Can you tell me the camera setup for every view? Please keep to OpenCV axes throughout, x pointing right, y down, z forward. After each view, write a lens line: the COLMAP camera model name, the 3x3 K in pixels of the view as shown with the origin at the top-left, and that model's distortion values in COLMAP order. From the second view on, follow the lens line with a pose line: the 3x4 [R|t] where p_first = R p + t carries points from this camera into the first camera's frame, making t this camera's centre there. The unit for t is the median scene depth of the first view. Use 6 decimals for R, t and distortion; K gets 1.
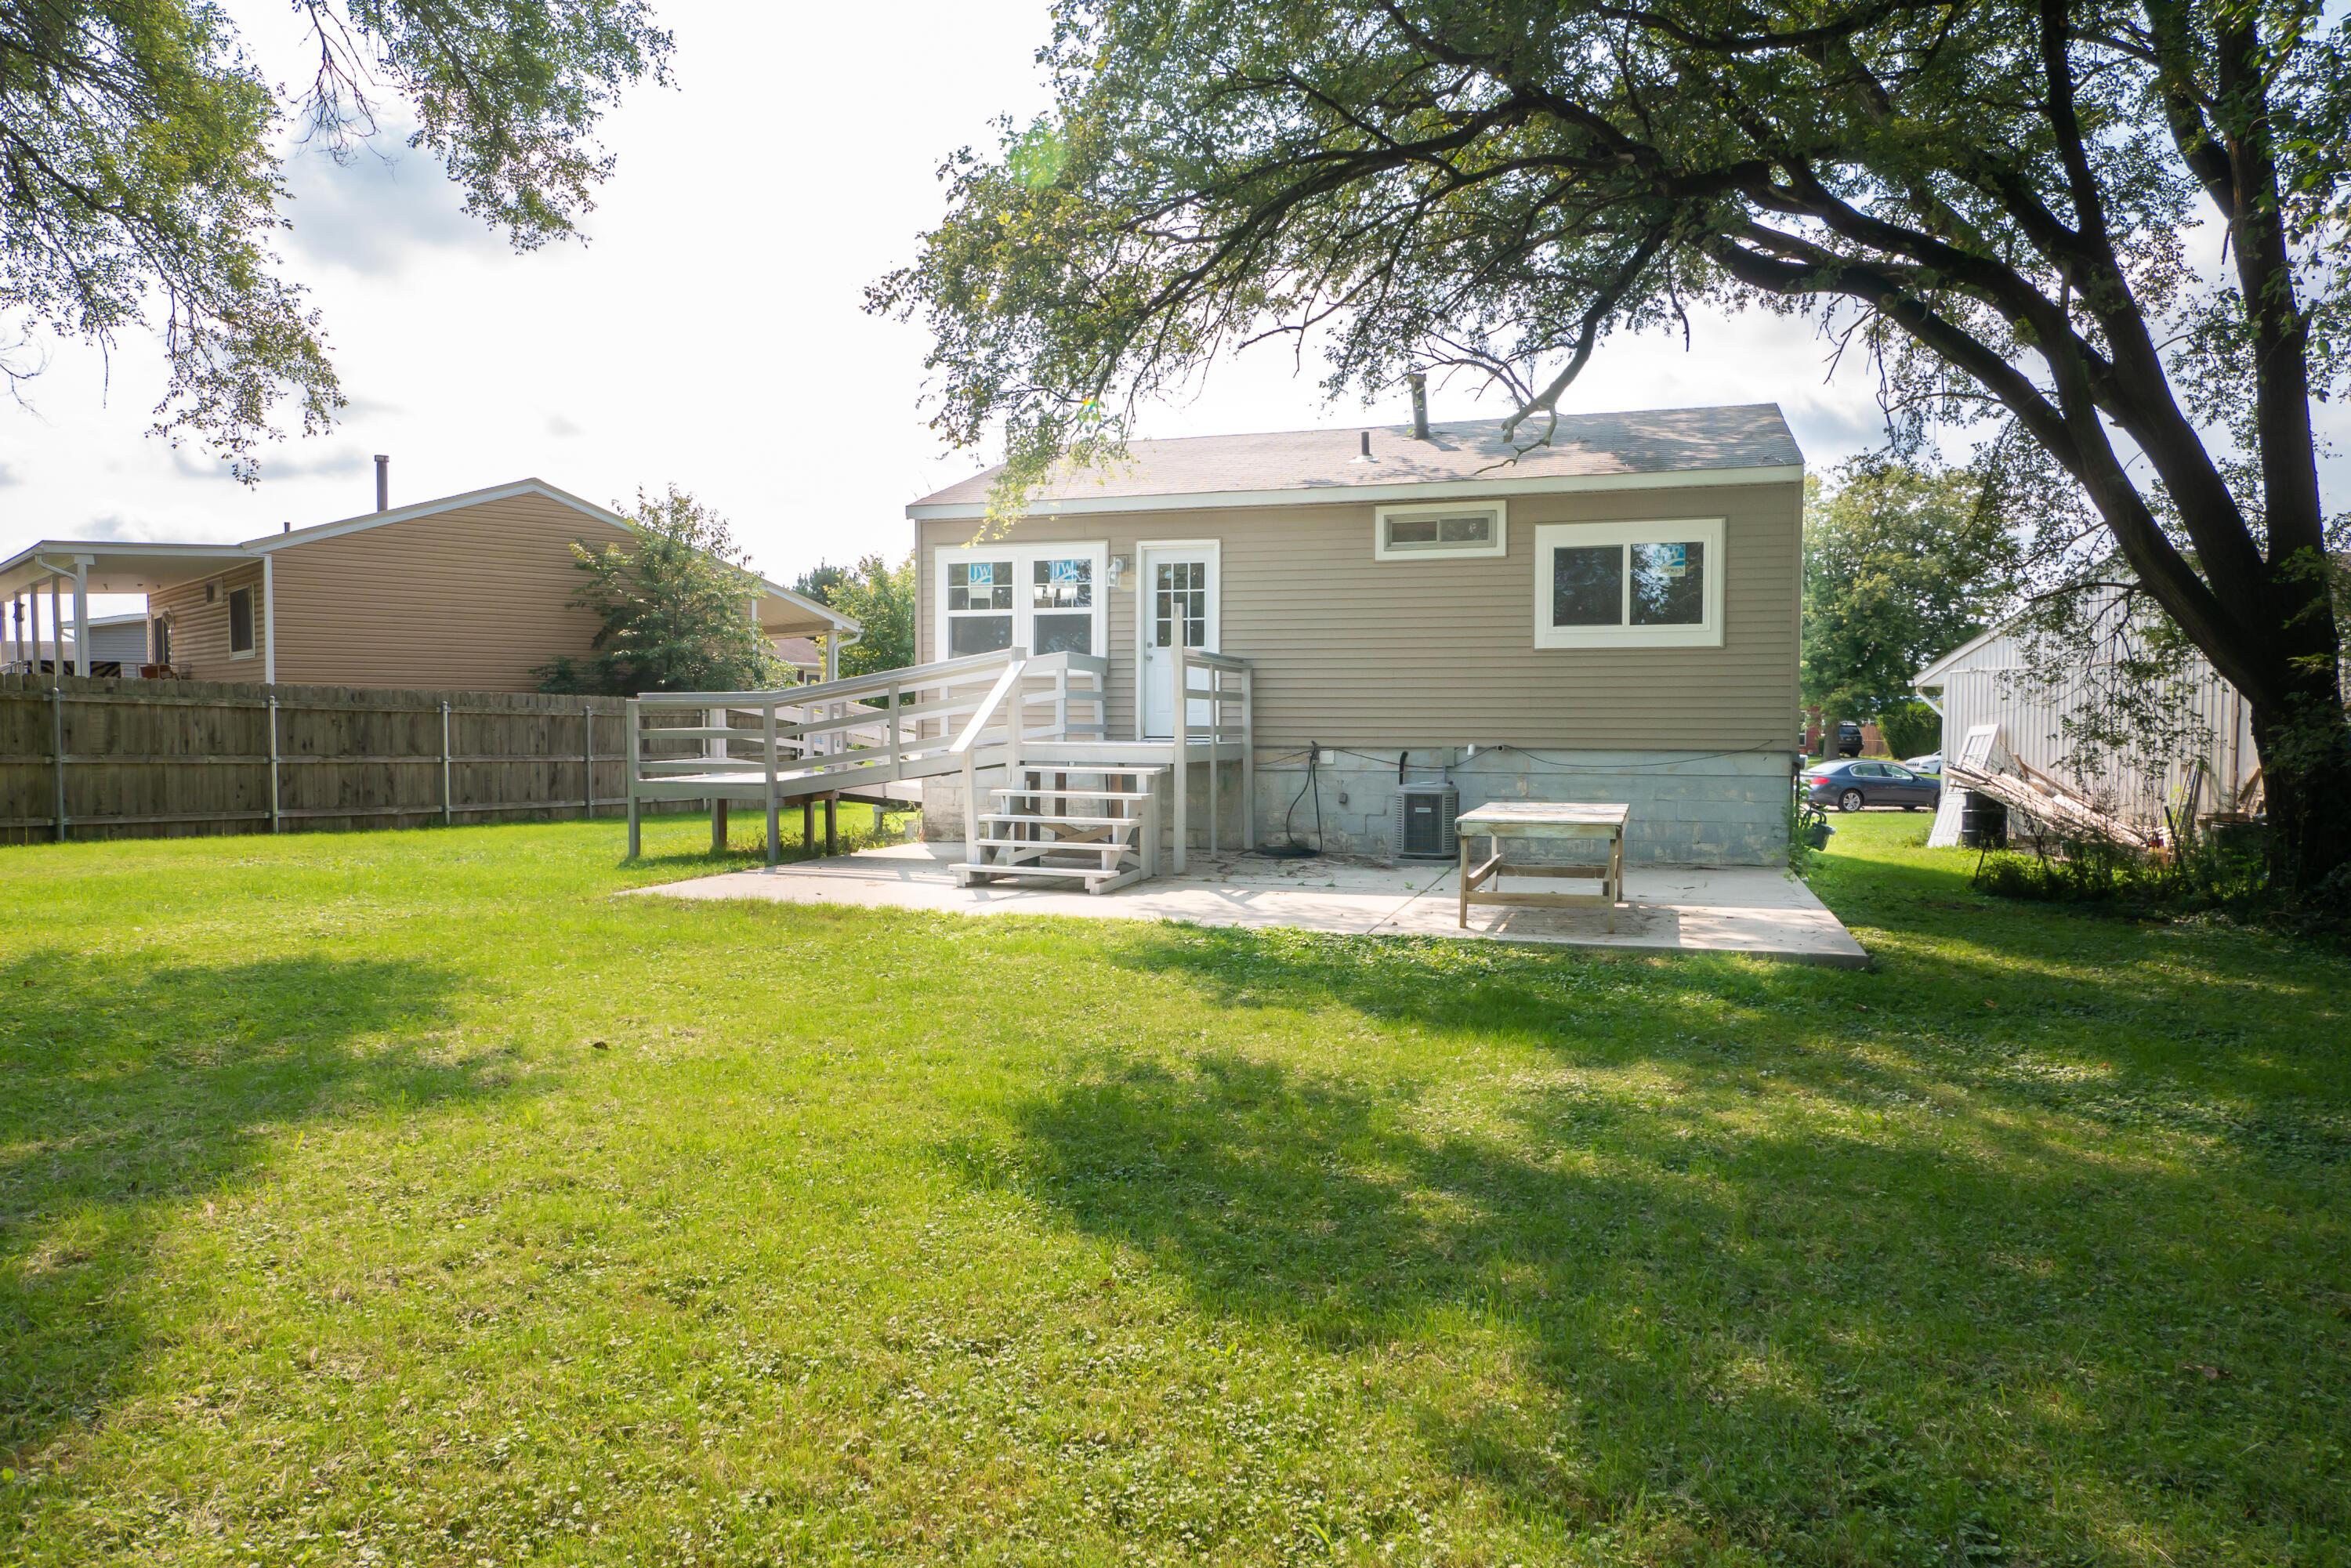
lens RADIAL K [[1474.1, 0, 1175.5], [0, 1474.1, 784.0], [0, 0, 1]] dist [-0.000010, 0.000126]
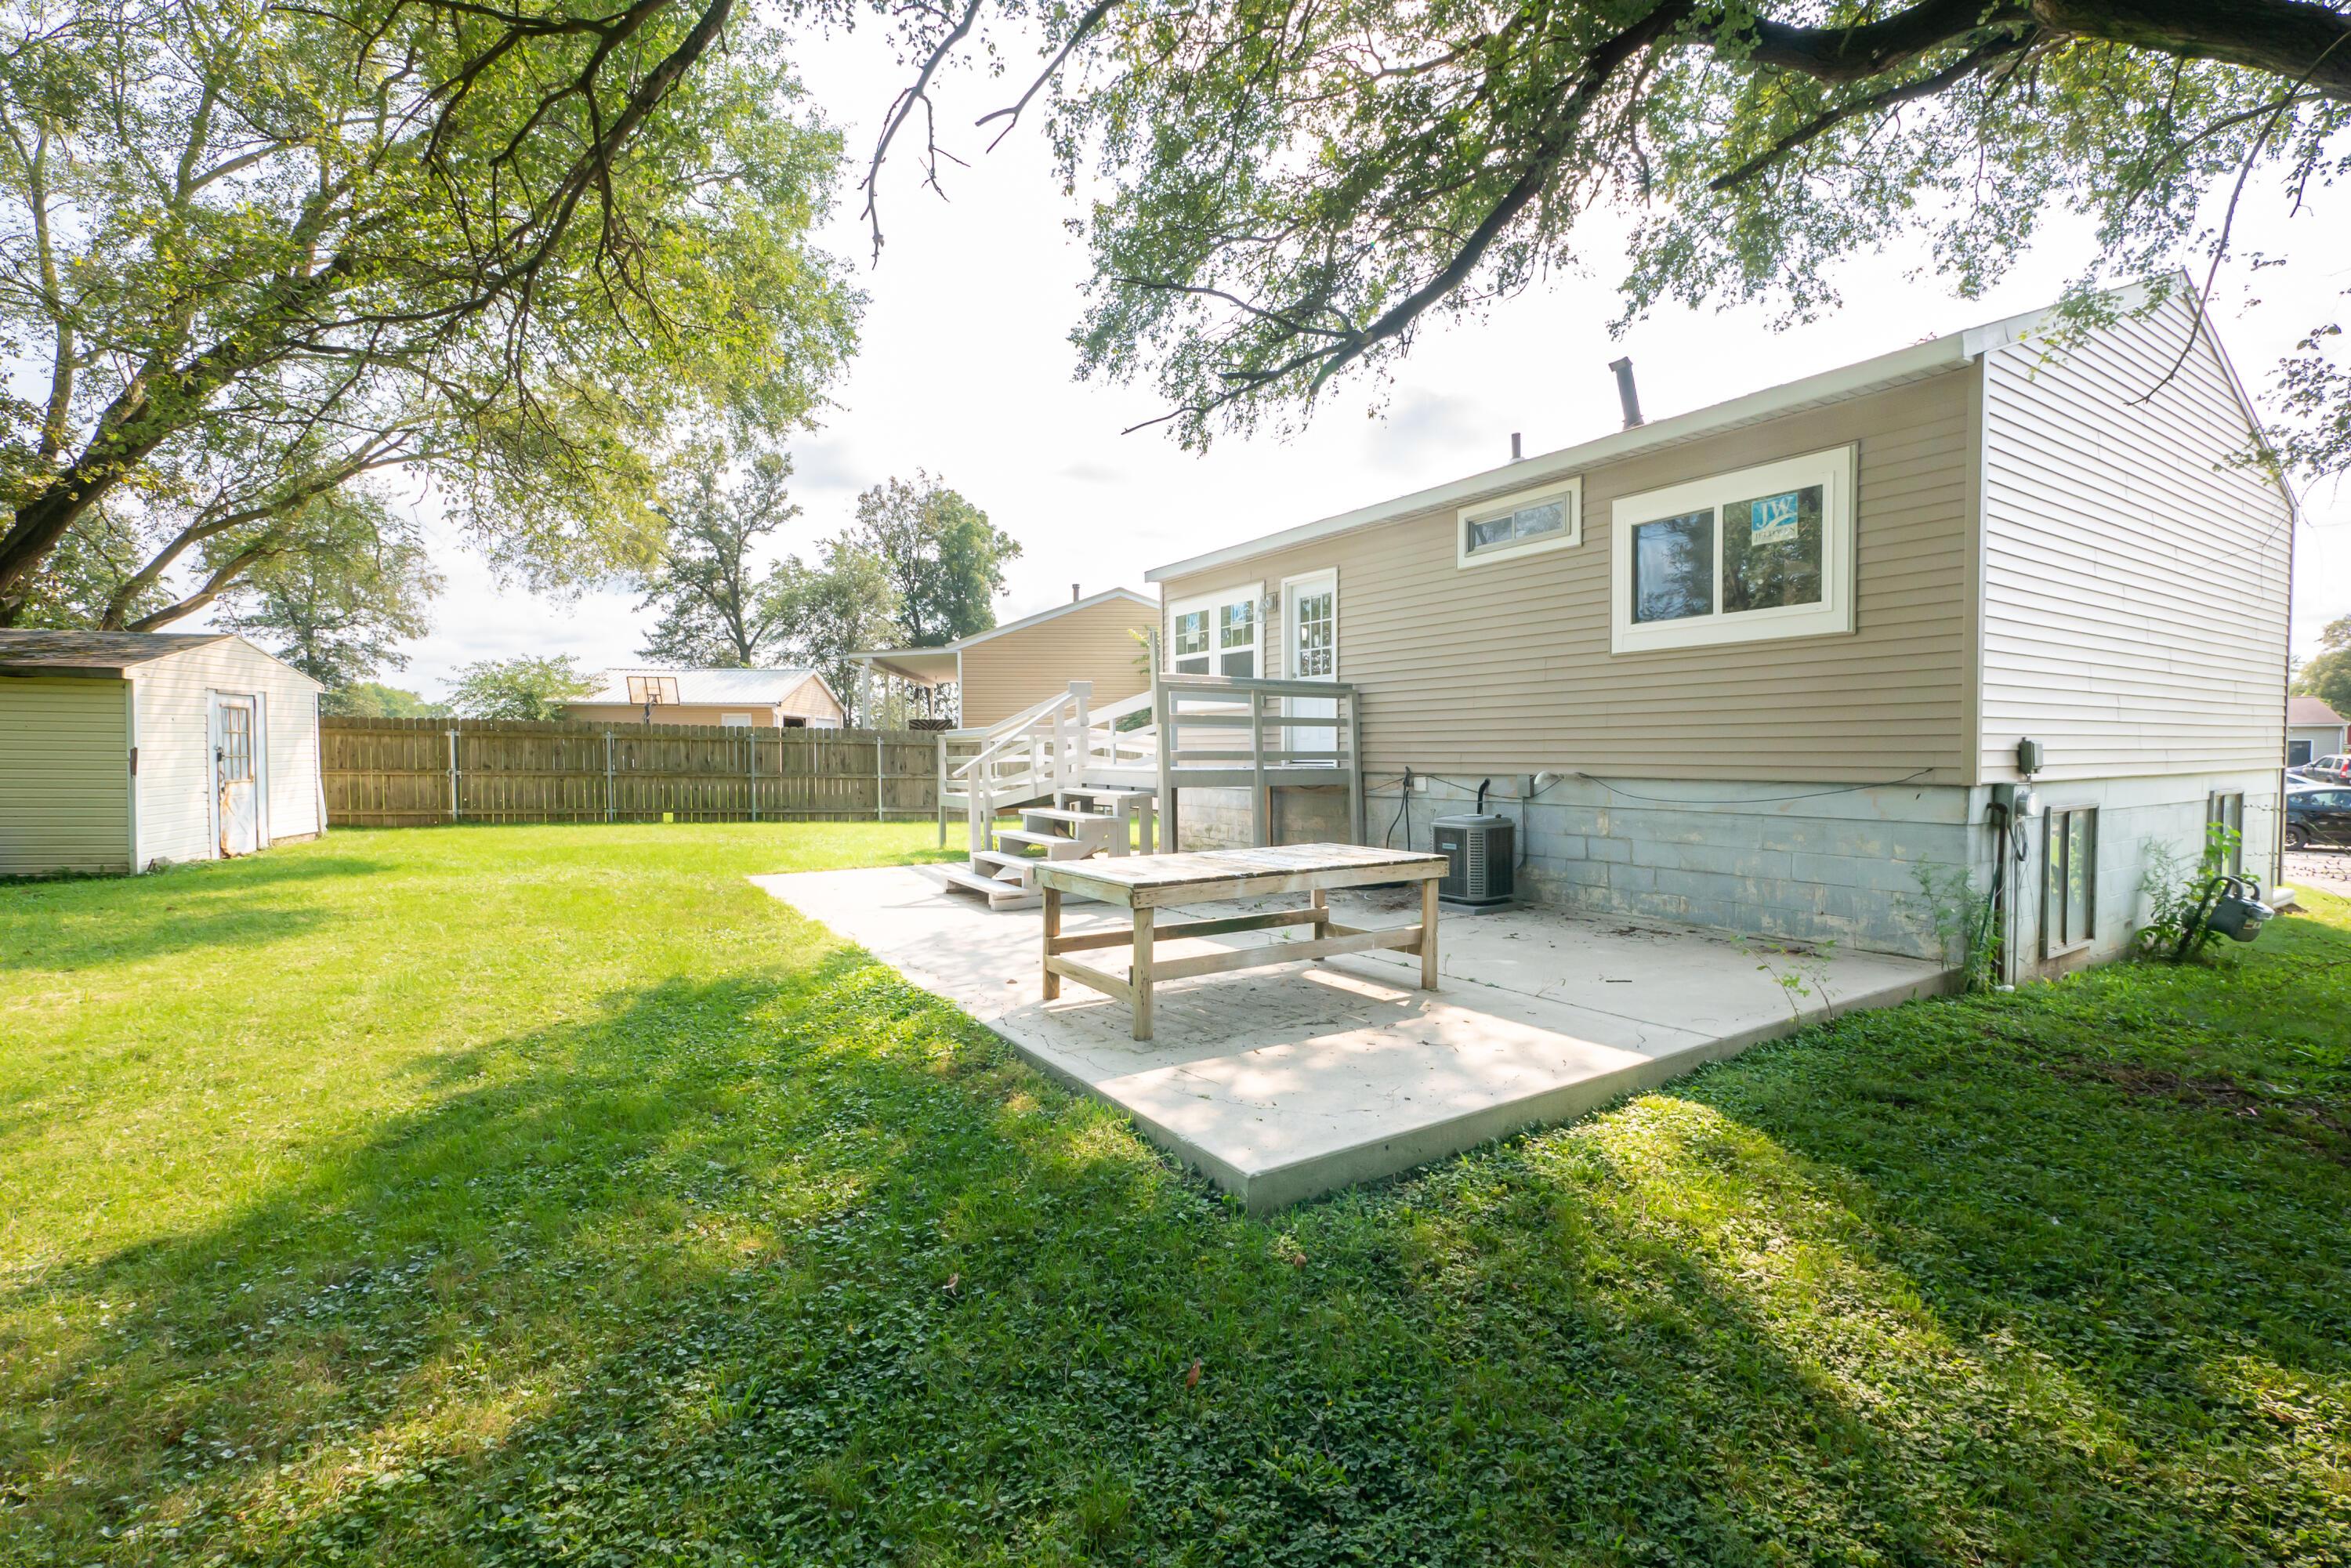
lens RADIAL K [[1013.6, 0, 1176.3], [0, 1013.6, 789.8], [0, 0, 1]] dist [-0.006548, 0.000296]
pose [[0.773512, 0.018939, -0.633498, 0.392333], [-0.023715, 0.999718, 0.000932, -0.011650], [0.633337, 0.014303, 0.773744, 0.400380]]
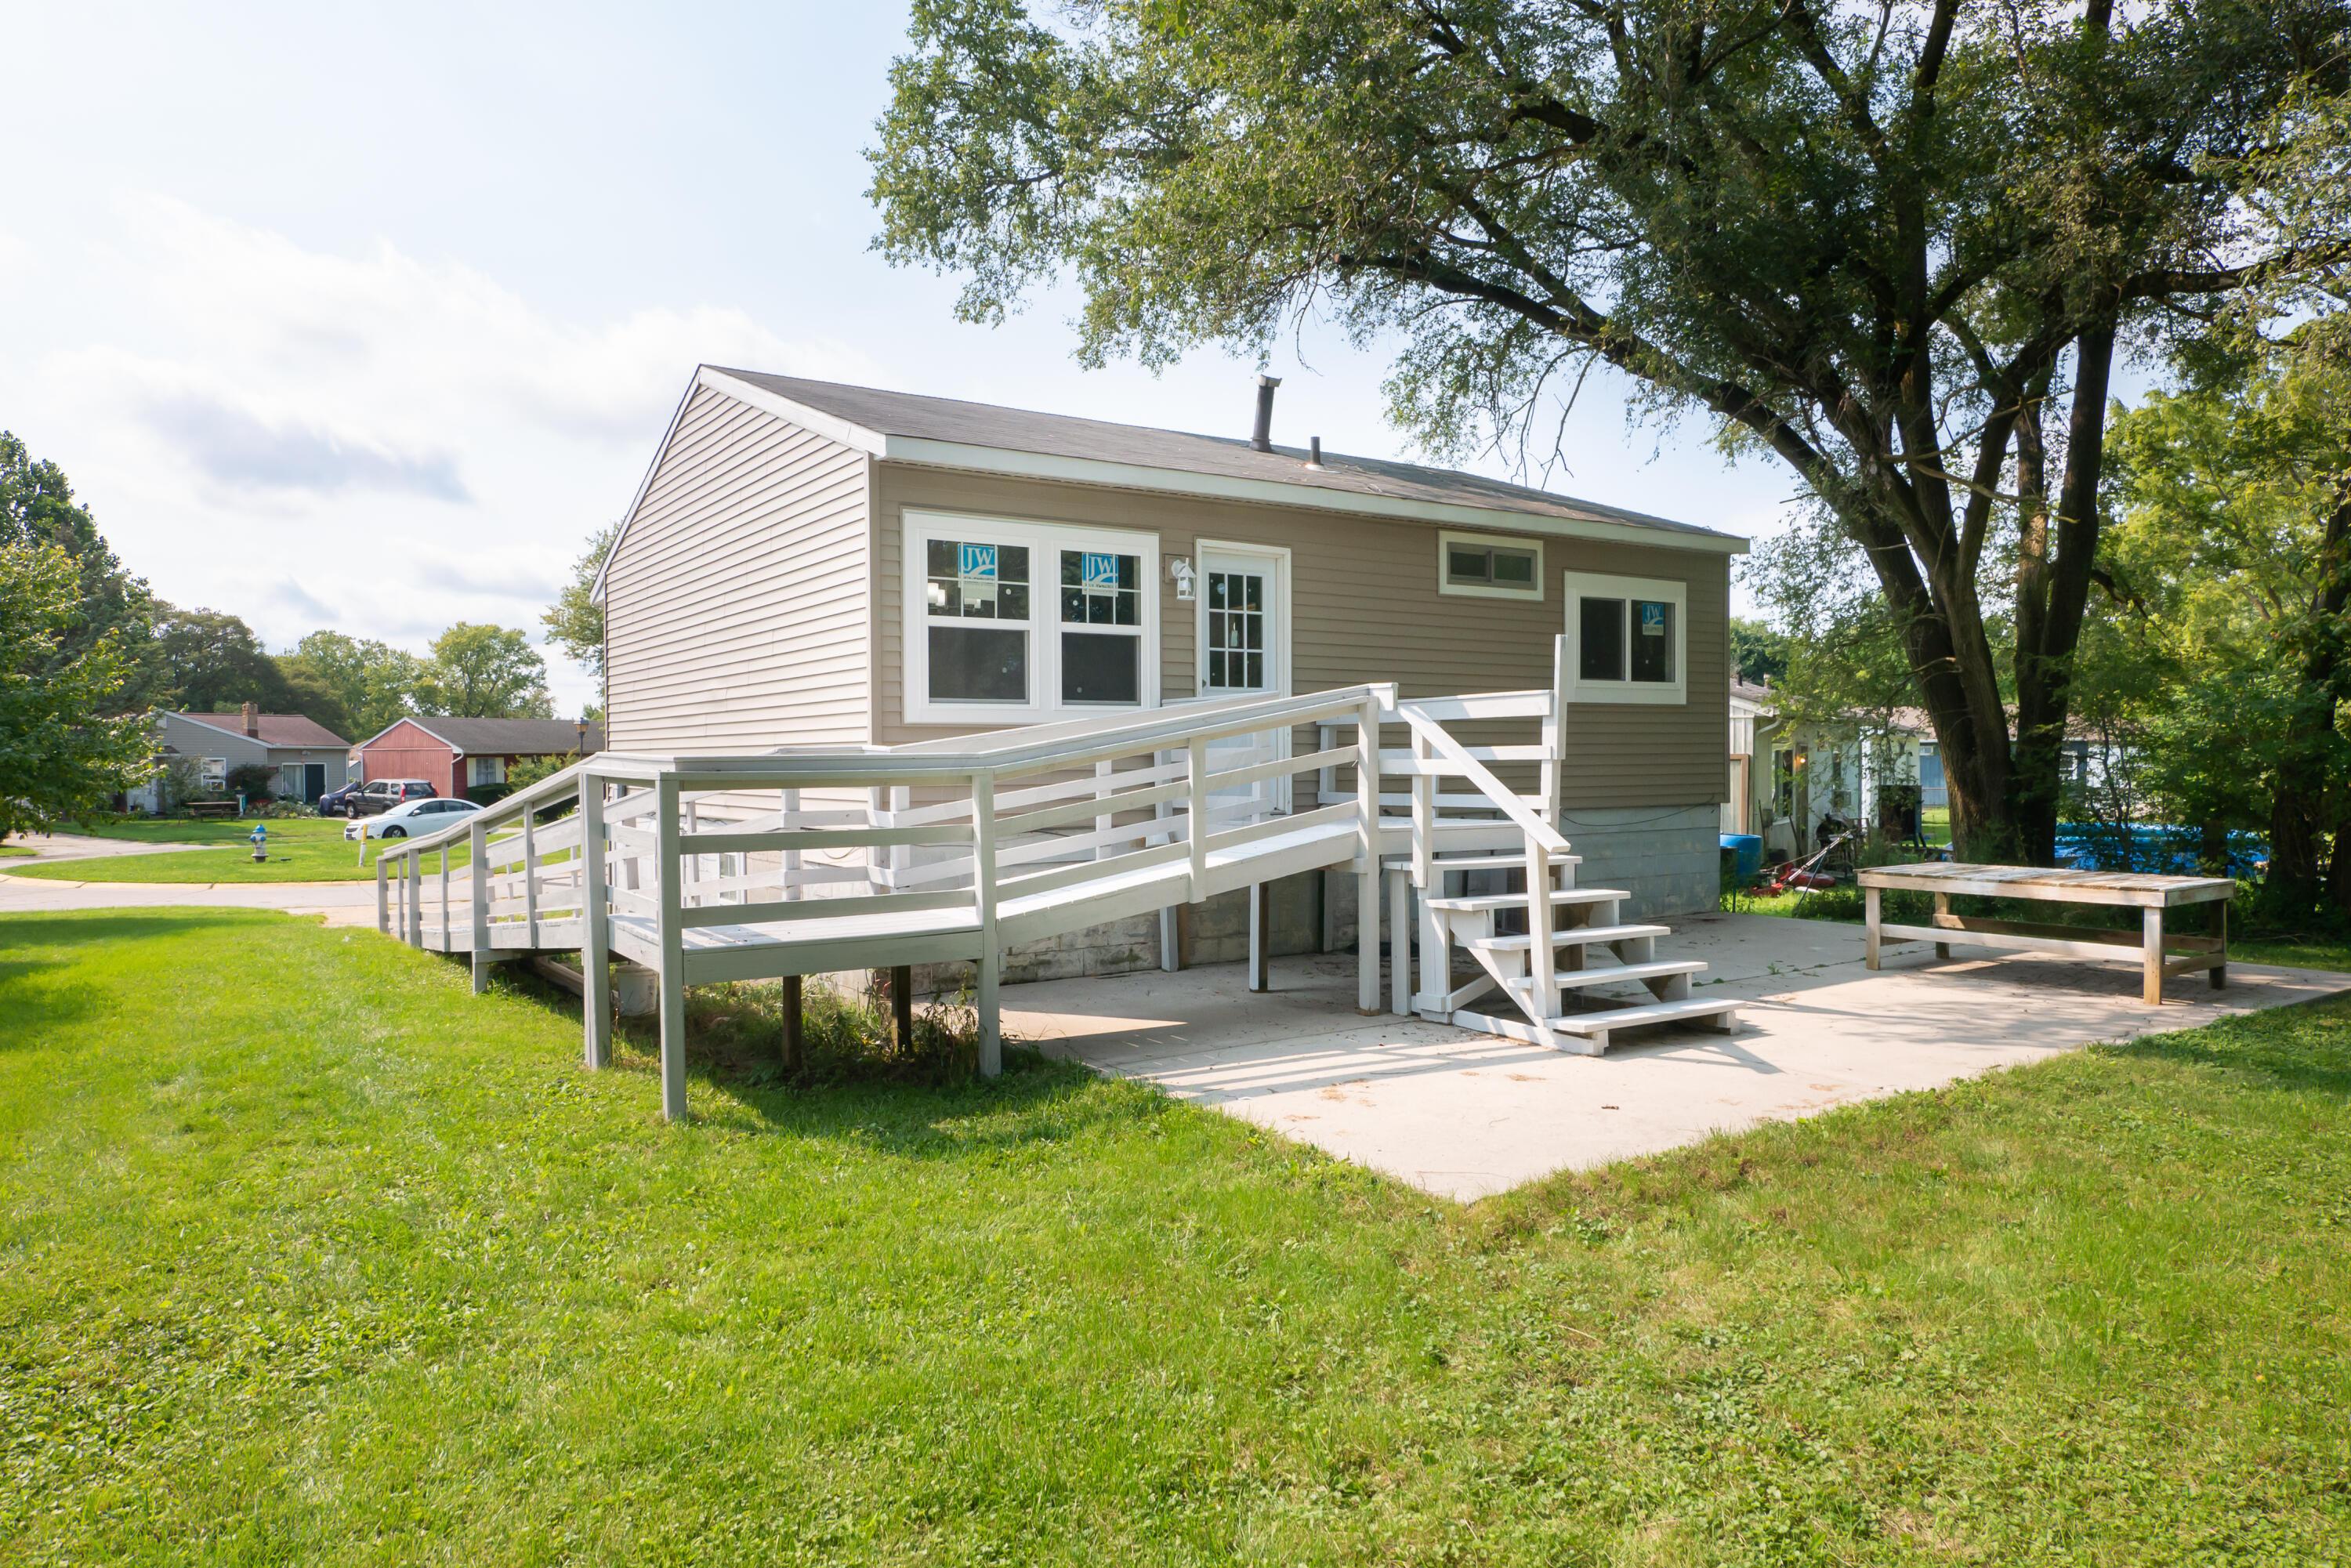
lens RADIAL K [[1474.1, 0, 1175.5], [0, 1474.1, 784.0], [0, 0, 1]] dist [-0.000010, 0.000126]
pose [[0.619866, -0.020440, 0.784442, -0.613187], [0.044682, 0.998958, -0.009278, -0.040694], [-0.783435, 0.040801, 0.620133, 0.586953]]
